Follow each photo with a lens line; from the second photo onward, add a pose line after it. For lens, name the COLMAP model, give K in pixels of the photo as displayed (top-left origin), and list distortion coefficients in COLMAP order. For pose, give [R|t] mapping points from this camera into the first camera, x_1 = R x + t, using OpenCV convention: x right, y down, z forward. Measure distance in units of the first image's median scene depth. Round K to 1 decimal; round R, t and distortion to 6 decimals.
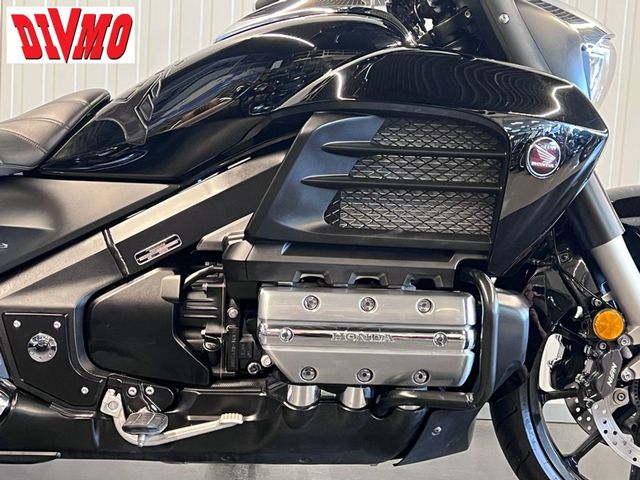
lens RADIAL K [[1086.7, 0, 320.0], [0, 1086.7, 240.0], [0, 0, 1]] dist [0.232367, -0.954541]
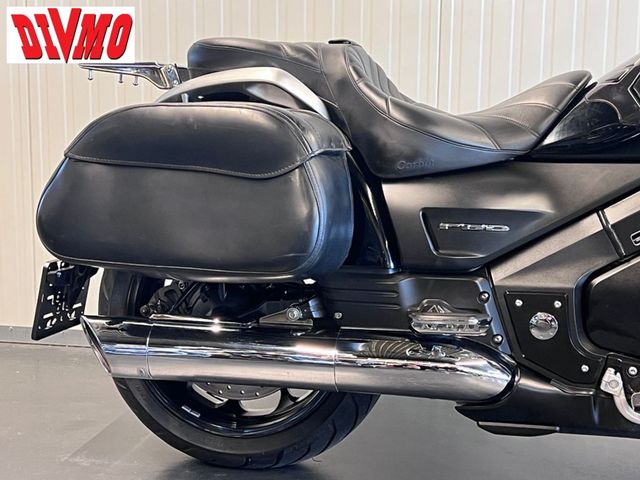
lens RADIAL K [[1086.7, 0, 320.0], [0, 1086.7, 240.0], [0, 0, 1]] dist [0.232367, -0.954541]
pose [[0.958148, -0.006289, -0.286205, -0.155722], [0.015669, 0.999412, 0.030494, -0.017776], [0.285845, -0.033702, 0.957683, -0.047823]]
